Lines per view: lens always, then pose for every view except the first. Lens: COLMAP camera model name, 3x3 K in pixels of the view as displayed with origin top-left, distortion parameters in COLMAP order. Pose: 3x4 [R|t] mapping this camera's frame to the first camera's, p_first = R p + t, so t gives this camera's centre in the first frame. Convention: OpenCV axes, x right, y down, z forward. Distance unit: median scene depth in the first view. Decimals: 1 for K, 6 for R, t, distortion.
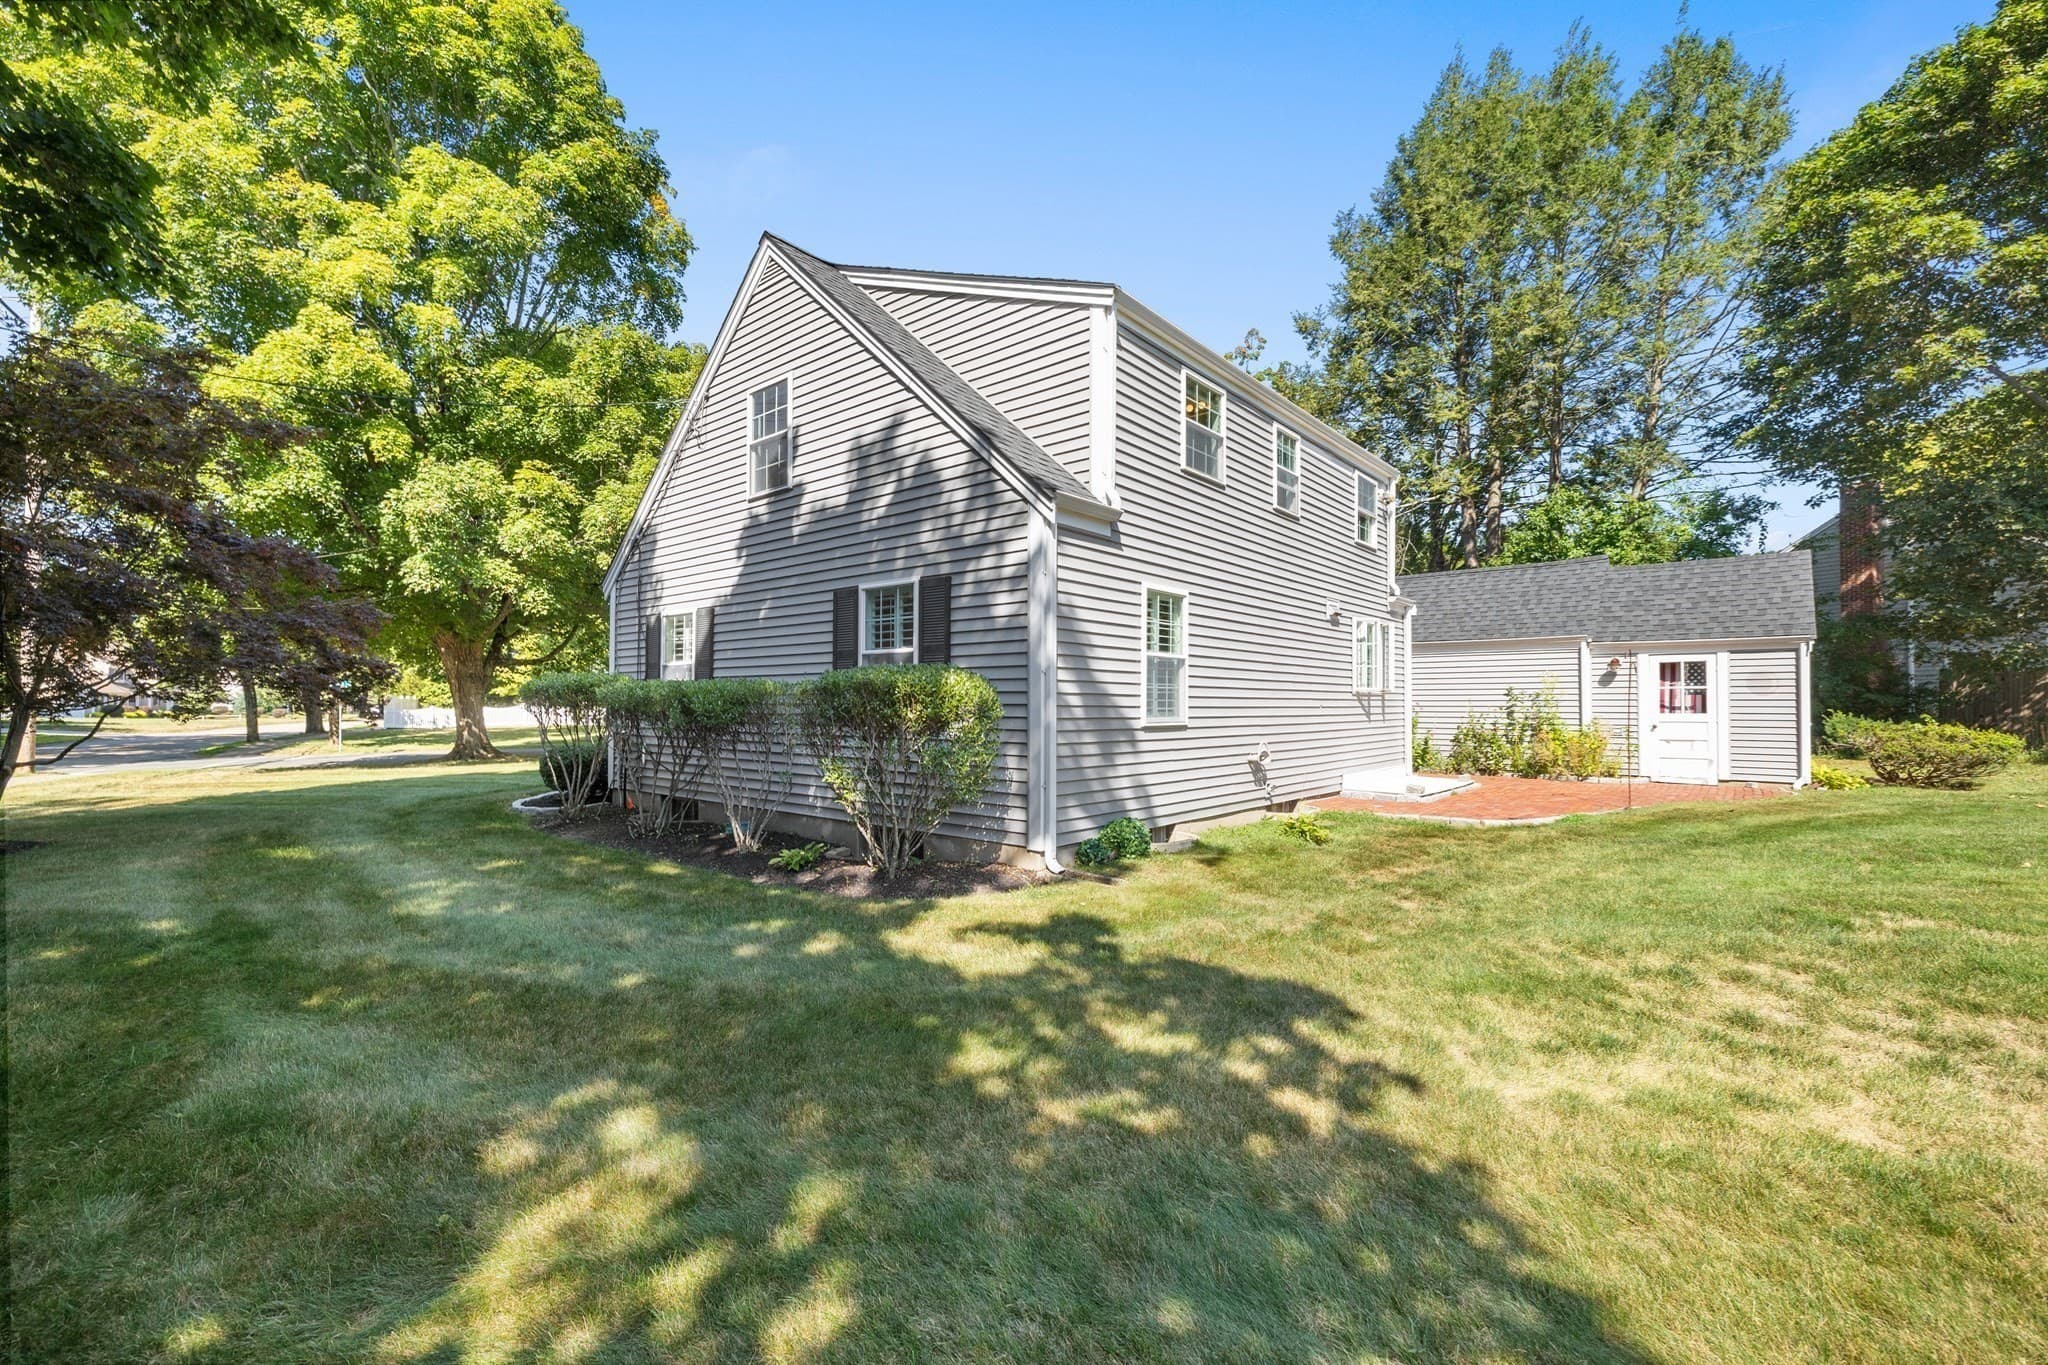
lens RADIAL K [[860.6, 0, 1014.8], [0, 860.6, 693.3], [0, 0, 1]] dist [0.001254, -0.000093]
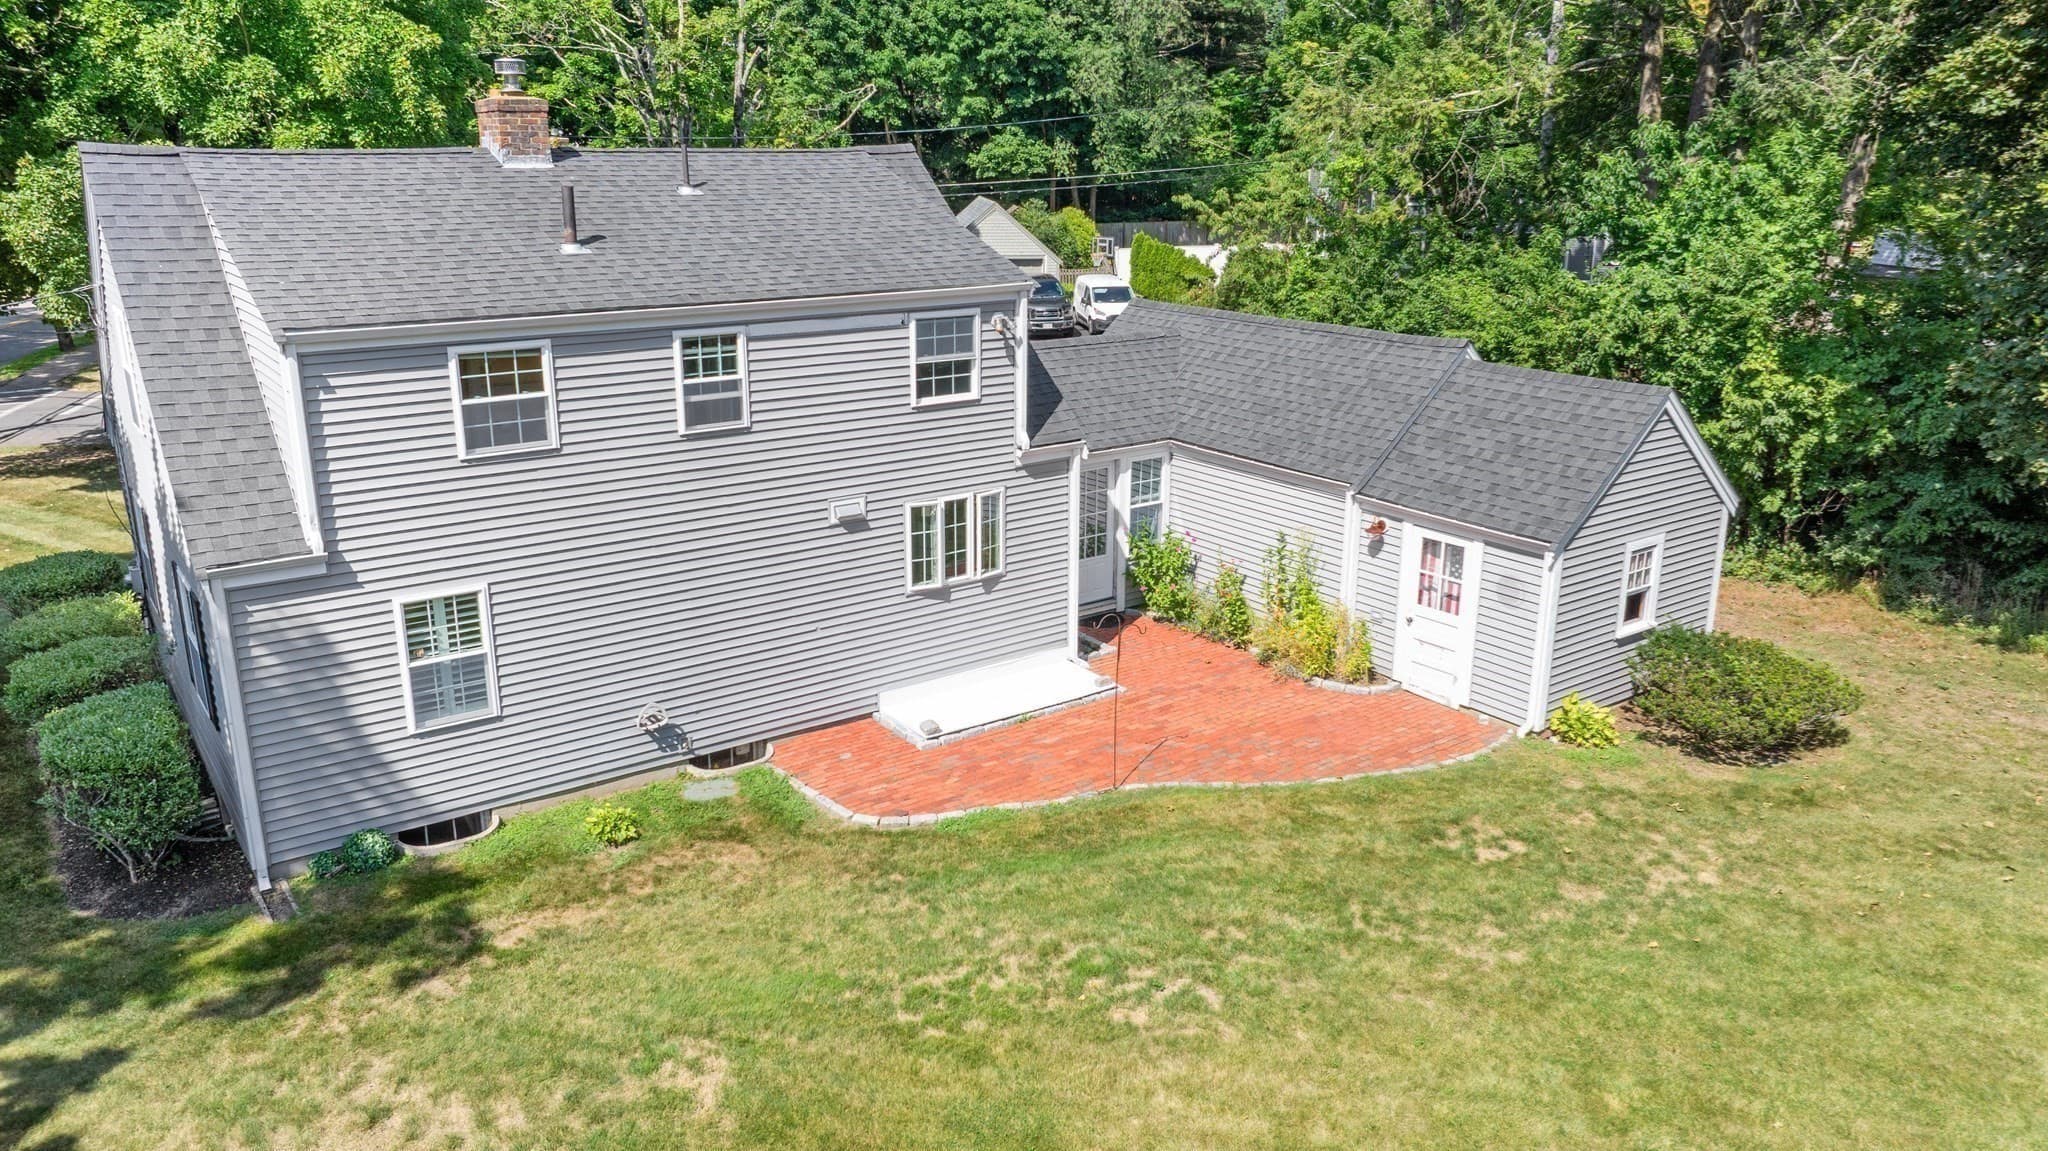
lens RADIAL K [[1436.6, 0, 1022.2], [0, 1436.6, 570.9], [0, 0, 1]] dist [-0.021274, -0.003912]
pose [[0.975169, 0.064846, -0.211754, 1.010321], [0.000605, 0.955388, 0.295353, -0.543043], [0.221460, -0.288147, 0.931626, -0.299420]]
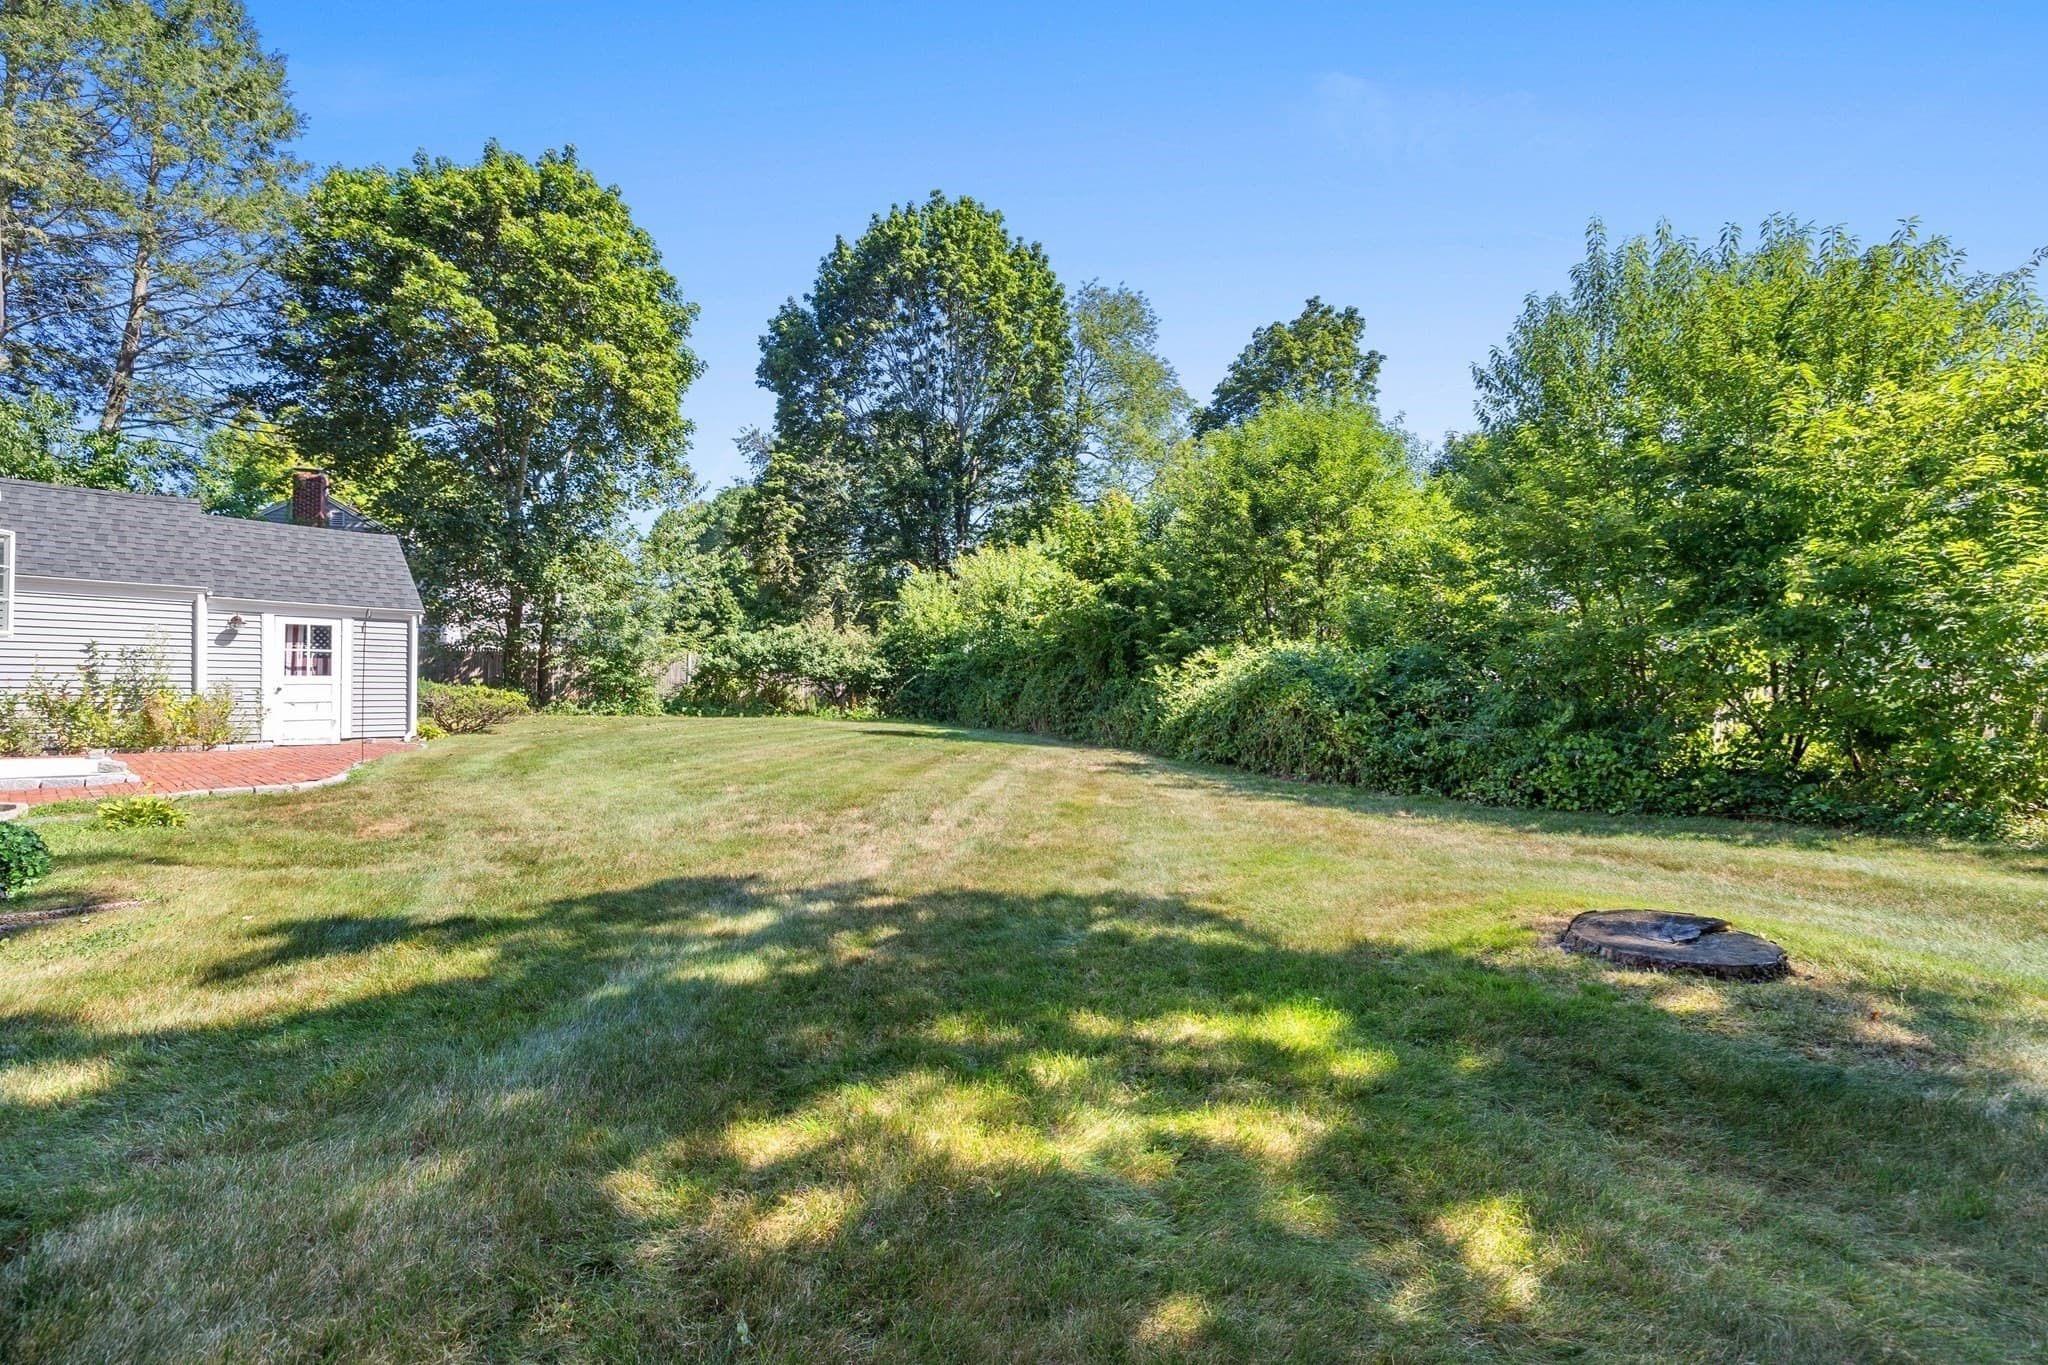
lens RADIAL K [[860.6, 0, 1014.8], [0, 860.6, 693.3], [0, 0, 1]] dist [0.001254, -0.000093]
pose [[0.009167, -0.007192, 0.999932, -0.345273], [-0.019118, 0.999790, 0.007367, 0.030317], [-0.999775, -0.019184, 0.009028, 0.228387]]
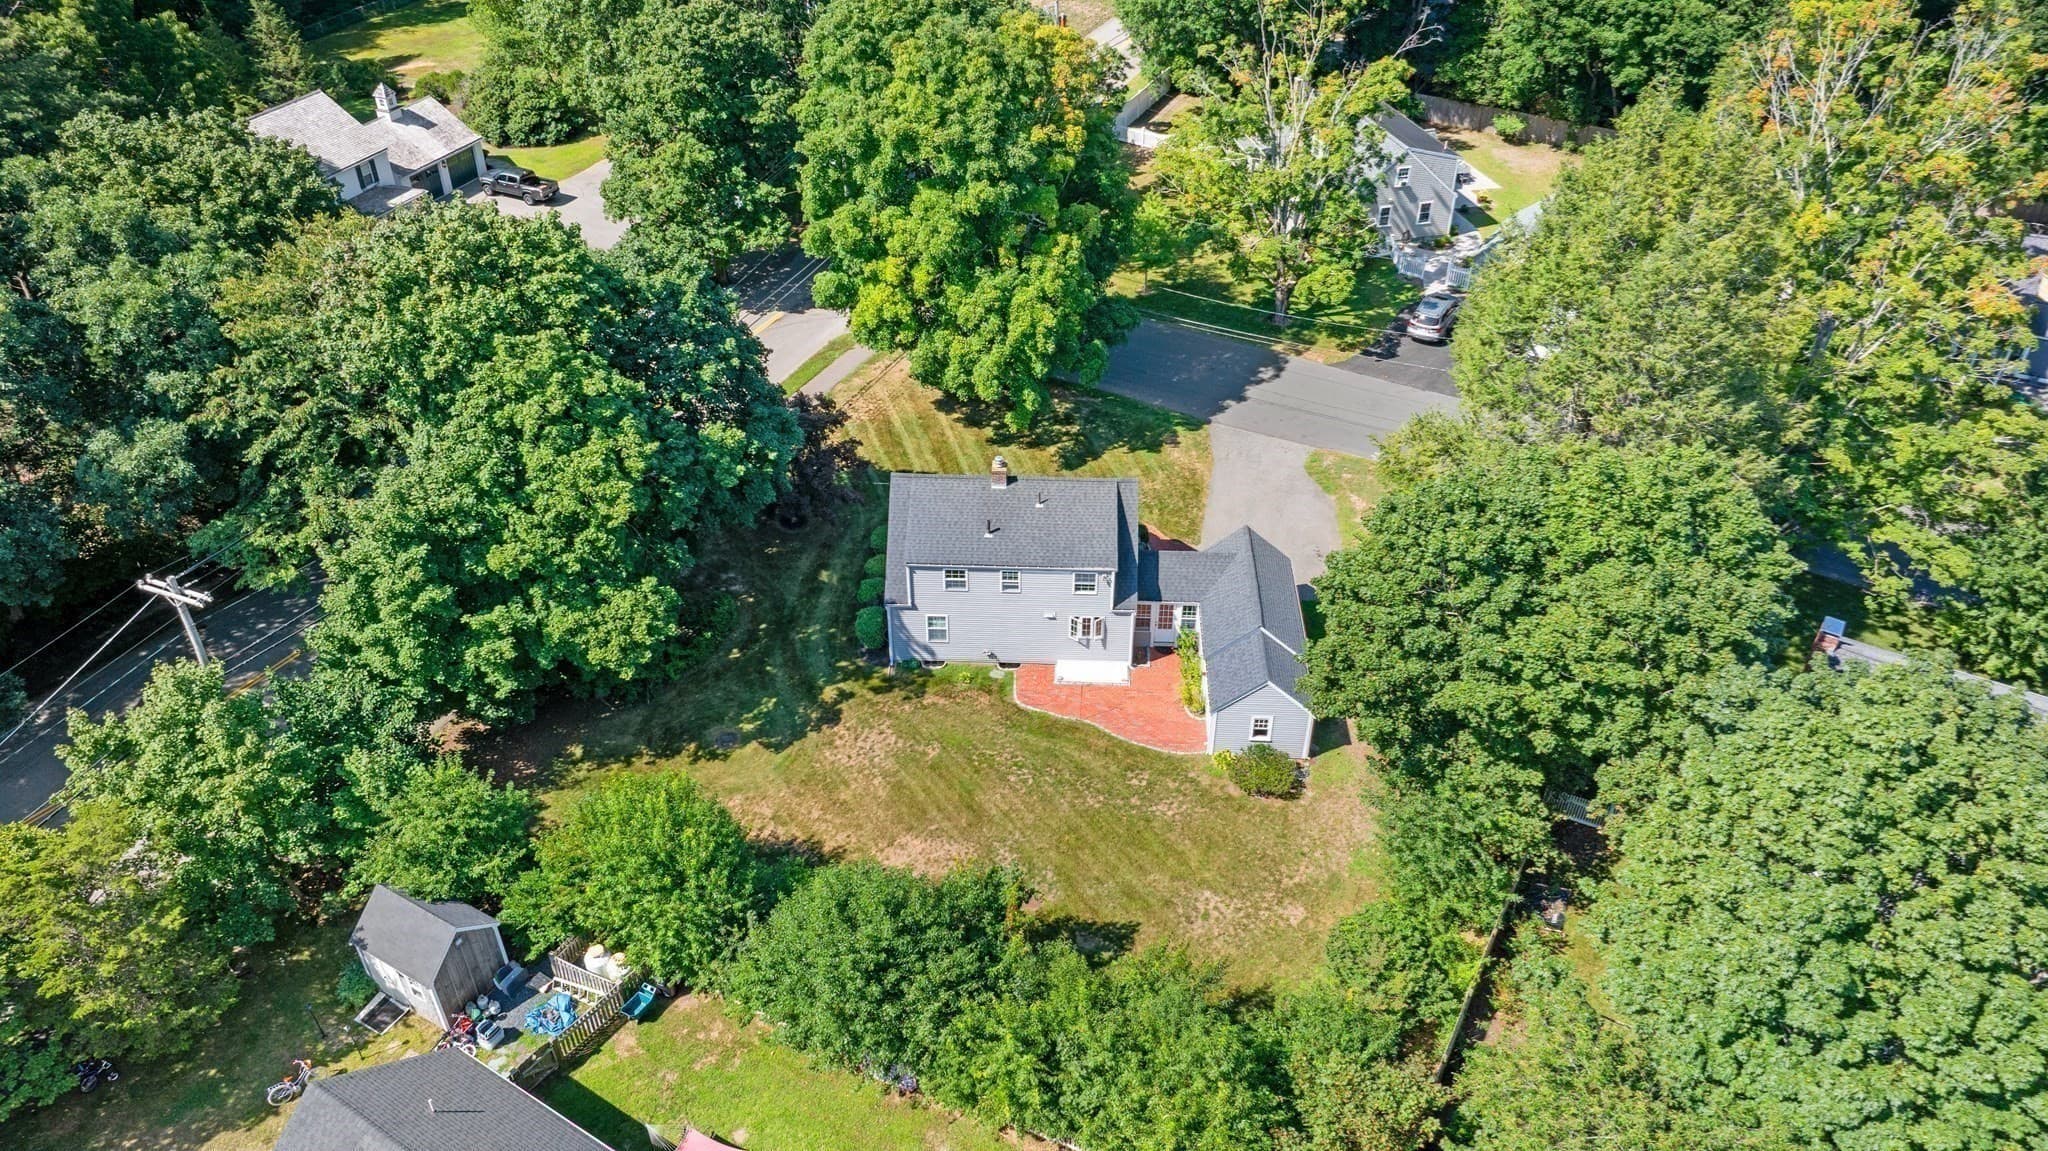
lens RADIAL K [[1442.4, 0, 1035.5], [0, 1442.4, 572.6], [0, 0, 1]] dist [0.007285, -0.001275]
pose [[0.630865, 0.466336, -0.620112, 3.952674], [-0.000868, 0.799648, 0.600468, -3.755224], [0.775892, -0.378276, 0.504875, -1.695691]]
